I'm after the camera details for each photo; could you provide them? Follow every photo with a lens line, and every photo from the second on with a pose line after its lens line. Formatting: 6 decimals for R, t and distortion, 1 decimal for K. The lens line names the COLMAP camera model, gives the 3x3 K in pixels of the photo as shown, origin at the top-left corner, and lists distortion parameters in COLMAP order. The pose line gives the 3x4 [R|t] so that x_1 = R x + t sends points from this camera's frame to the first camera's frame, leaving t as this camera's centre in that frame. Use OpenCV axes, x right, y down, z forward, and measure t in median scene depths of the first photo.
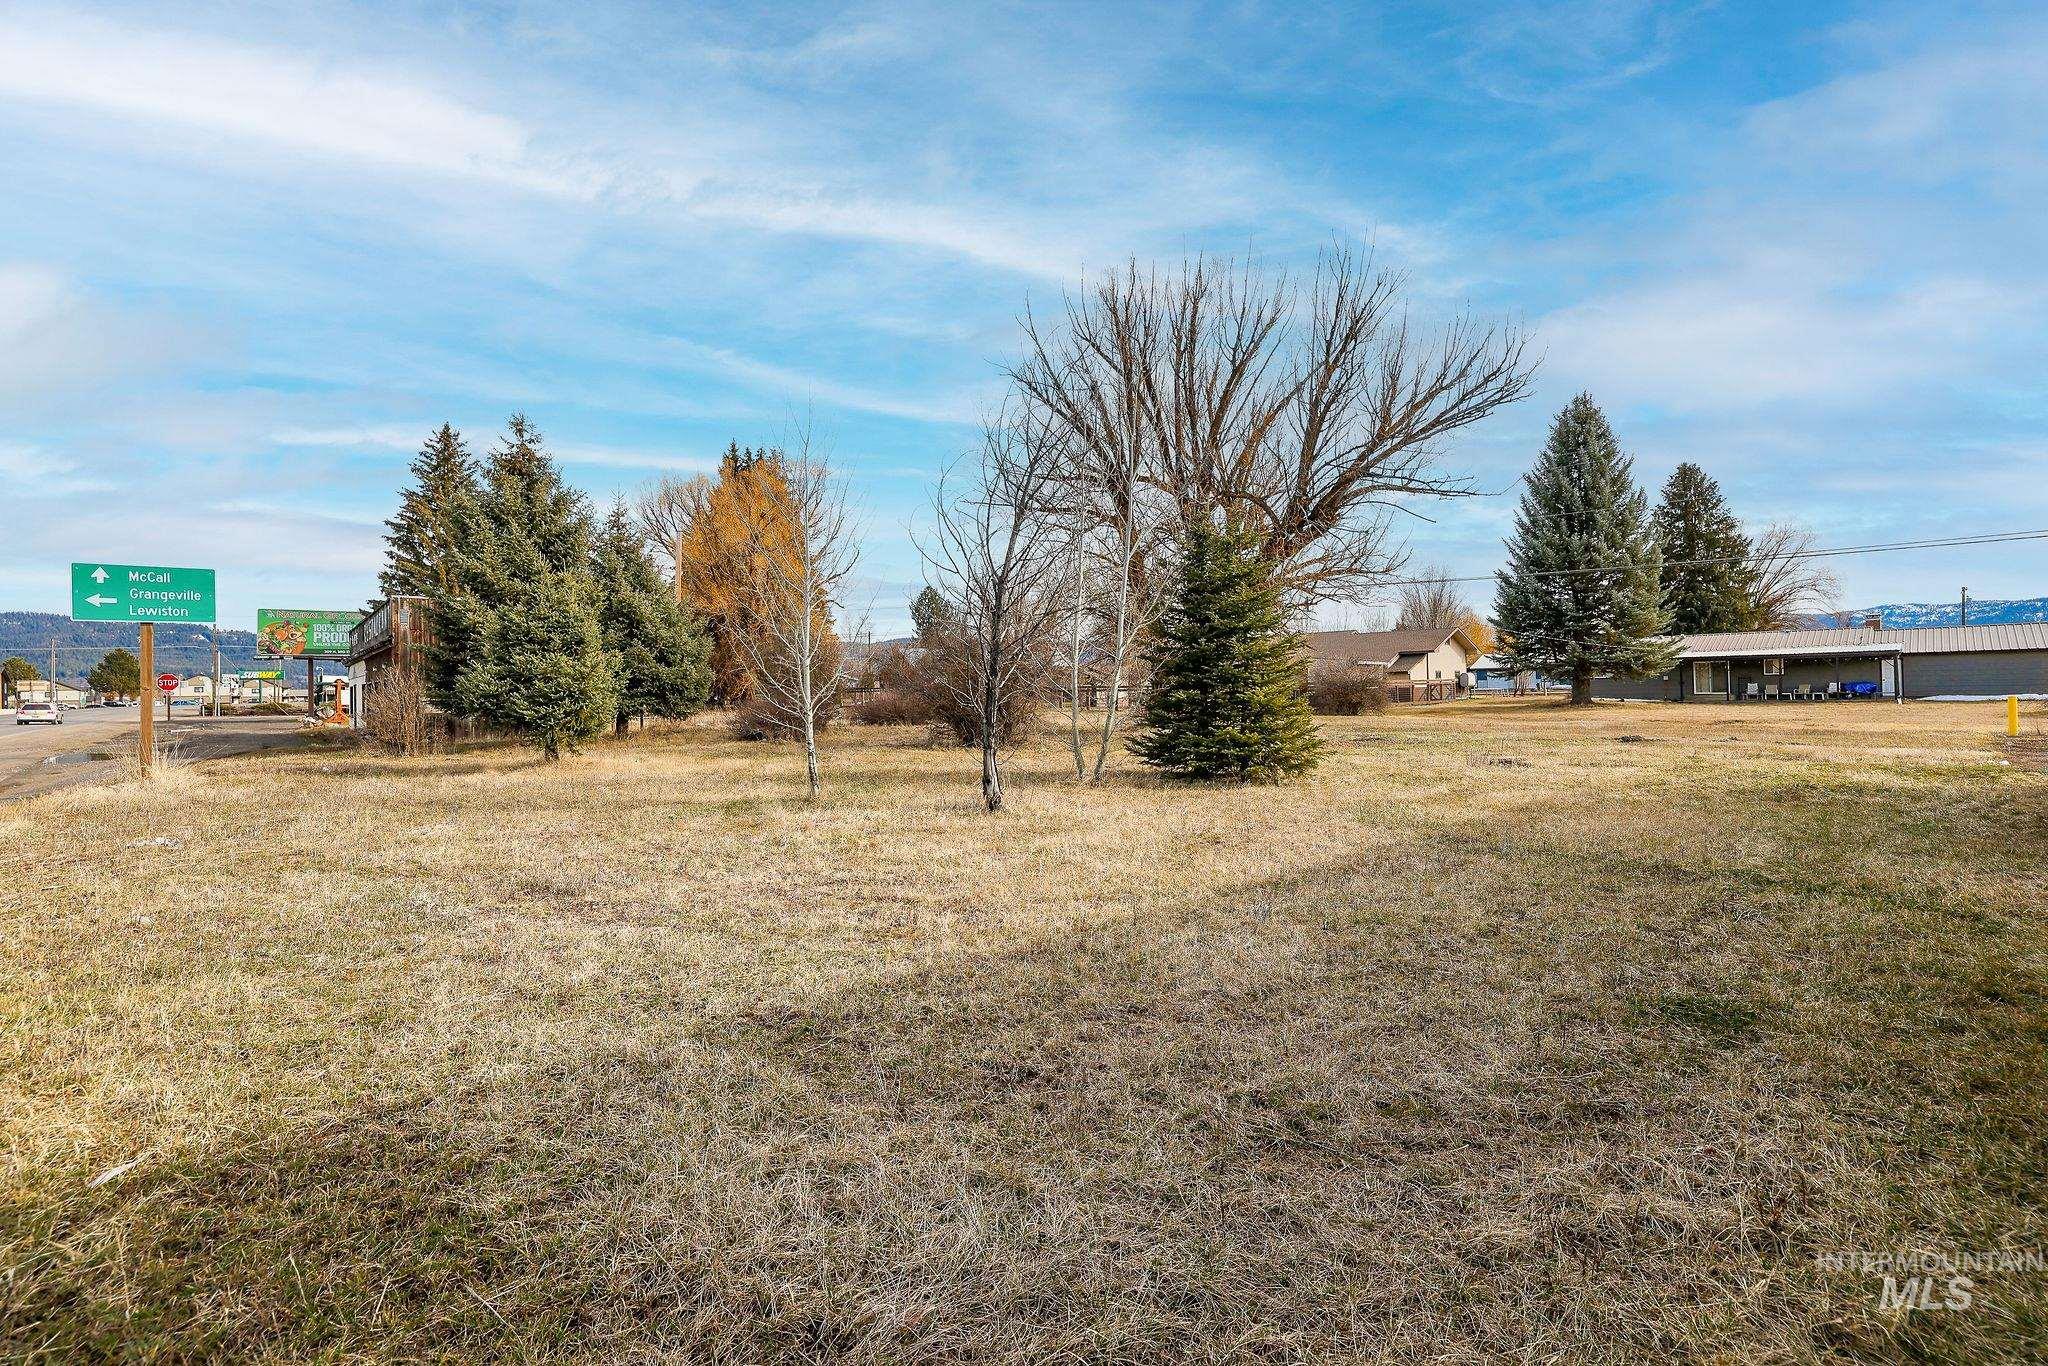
lens RADIAL K [[895.8, 0, 1016.9], [0, 895.8, 675.2], [0, 0, 1]] dist [-0.001751, -0.000087]
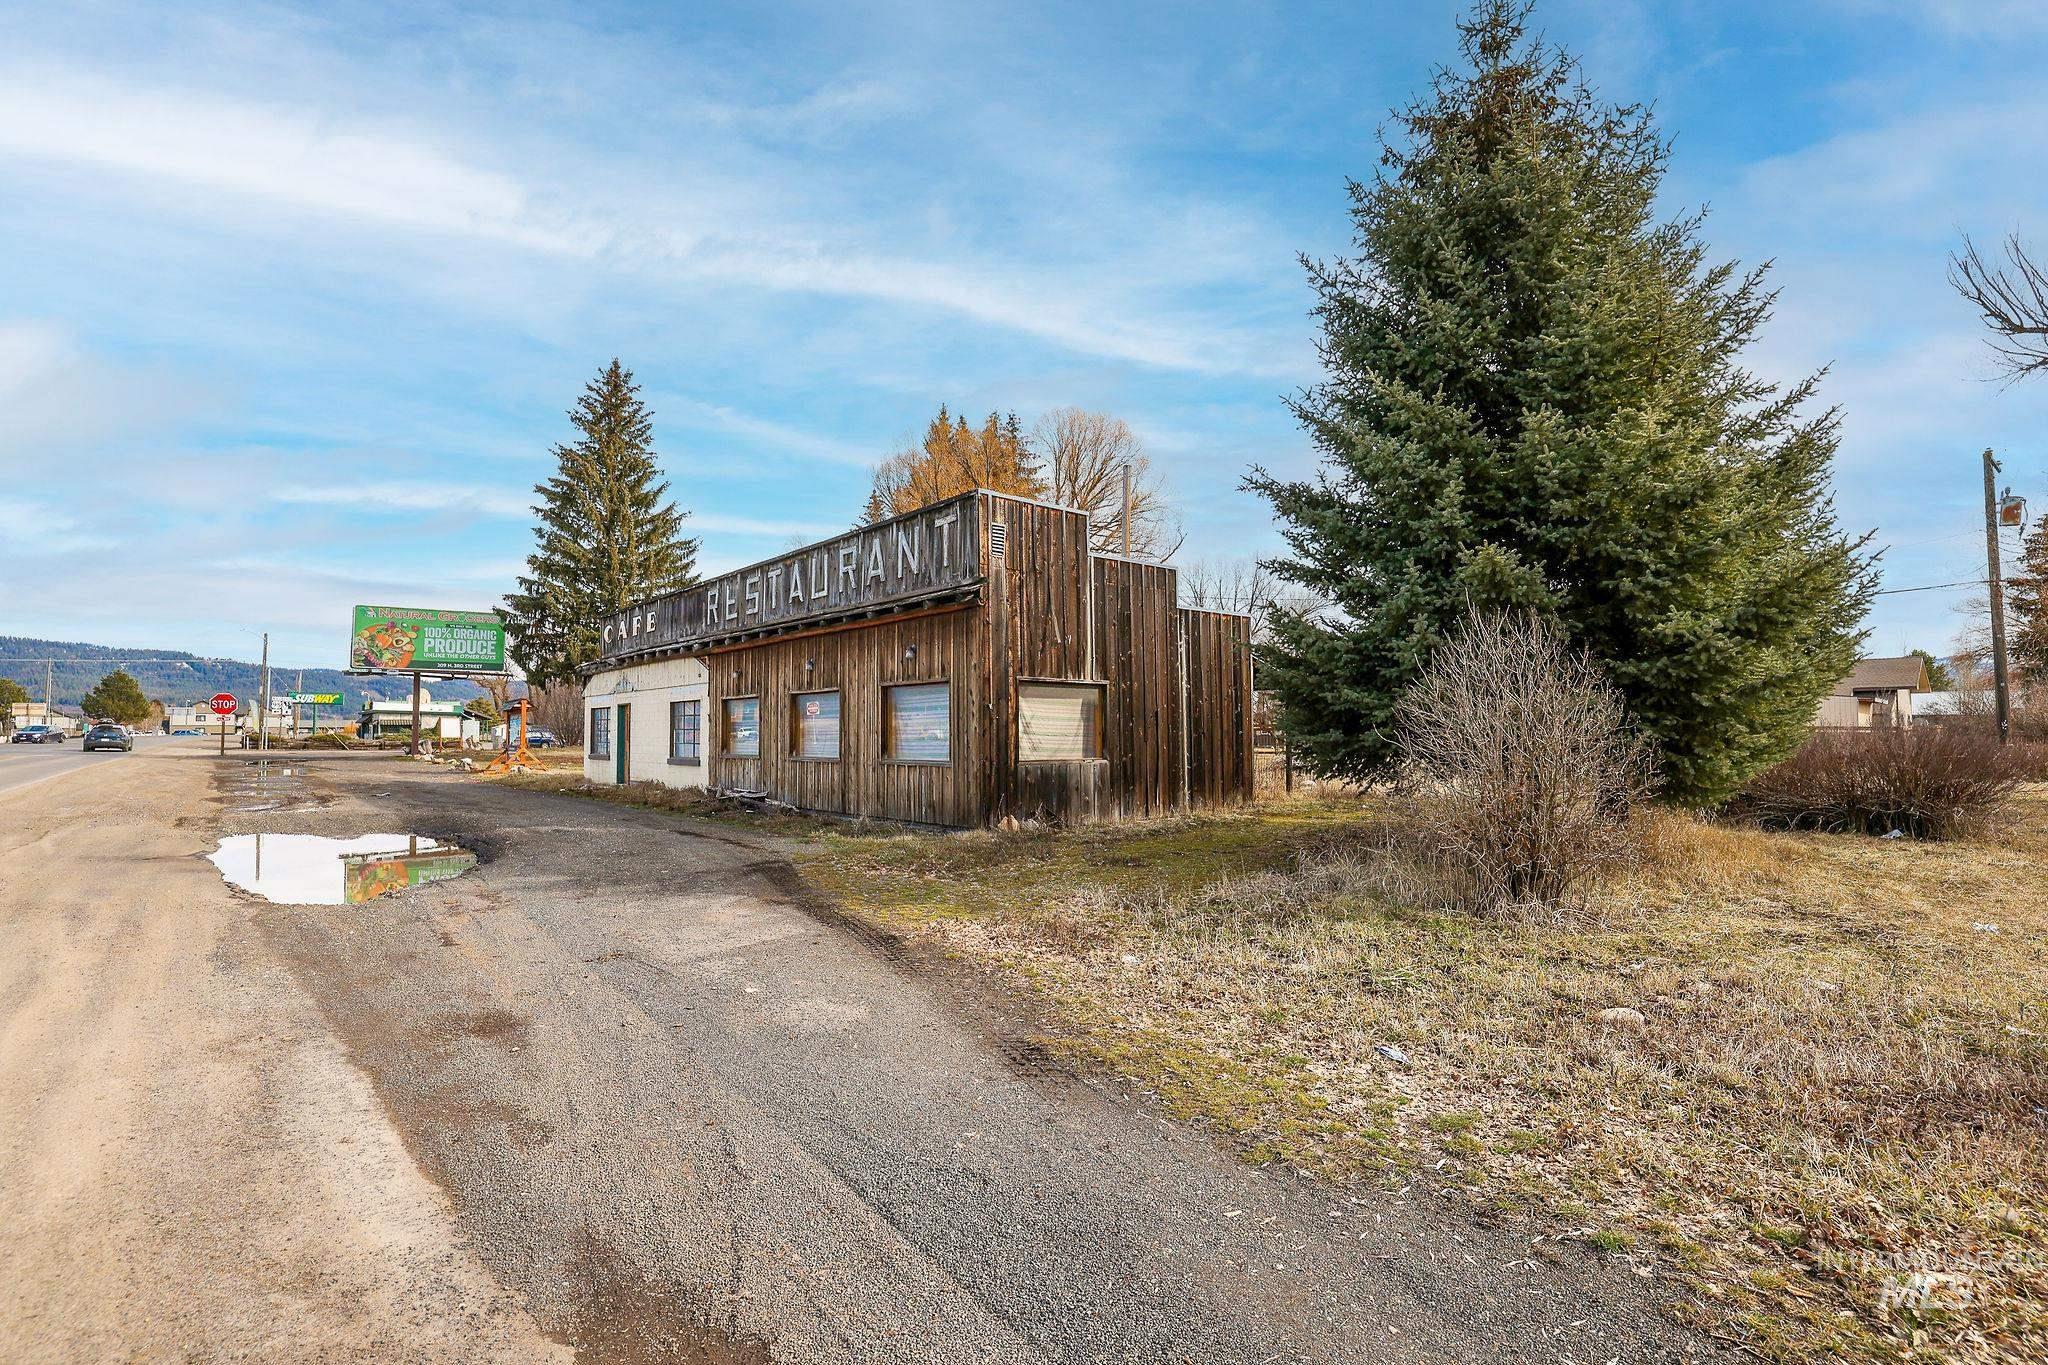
lens RADIAL K [[938.4, 0, 1025.5], [0, 938.4, 677.7], [0, 0, 1]] dist [-0.048398, 0.020783]
pose [[0.999885, 0.013825, 0.006232, -0.655728], [-0.013550, 0.999015, -0.042264, 0.021463], [-0.006810, 0.042175, 0.999087, 0.530071]]
